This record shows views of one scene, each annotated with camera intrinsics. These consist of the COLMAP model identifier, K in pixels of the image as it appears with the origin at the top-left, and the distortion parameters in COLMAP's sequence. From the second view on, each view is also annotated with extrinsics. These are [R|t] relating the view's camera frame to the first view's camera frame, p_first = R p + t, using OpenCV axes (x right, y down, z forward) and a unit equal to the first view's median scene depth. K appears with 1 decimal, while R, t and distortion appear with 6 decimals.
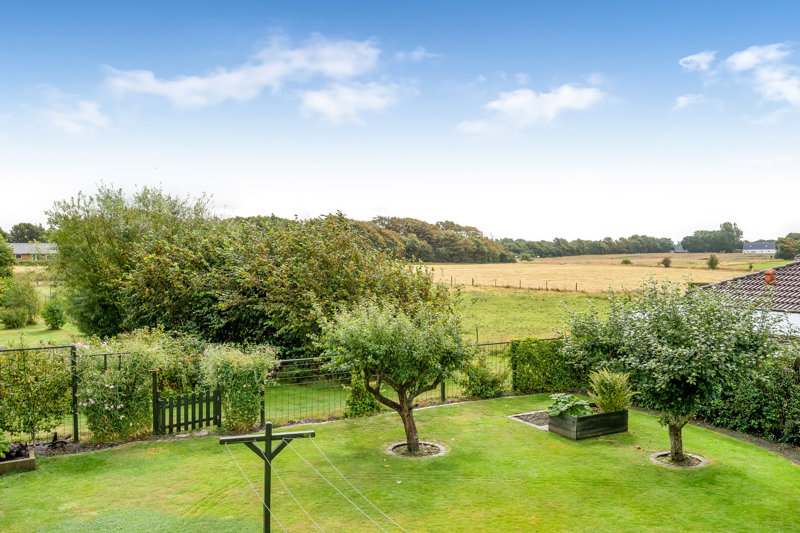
lens RADIAL K [[638.1, 0, 389.3], [0, 638.1, 267.3], [0, 0, 1]] dist [0.009717, 0.005255]
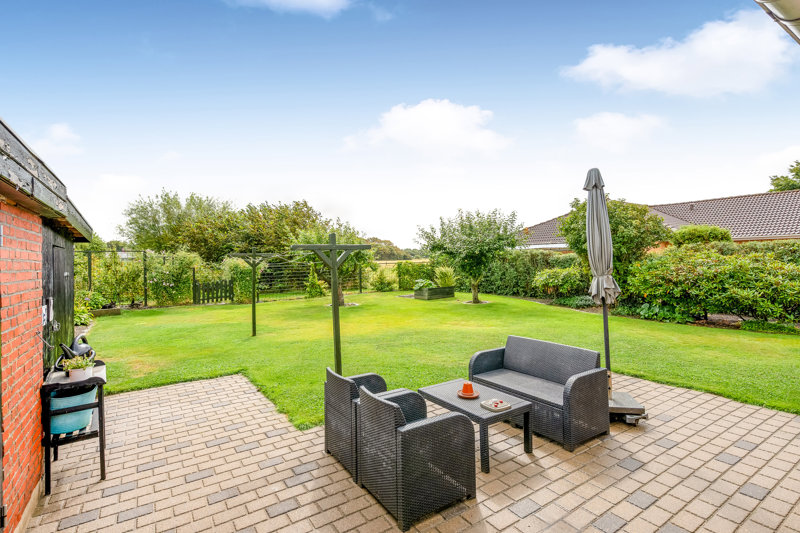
lens RADIAL K [[372.9, 0, 400.0], [0, 372.9, 266.5], [0, 0, 1]] dist [-0.001368, -0.000231]
pose [[0.990258, -0.014891, 0.138447, 0.055491], [0.023814, 0.997728, -0.063019, 0.233978], [-0.137194, 0.065702, 0.988363, -0.100337]]
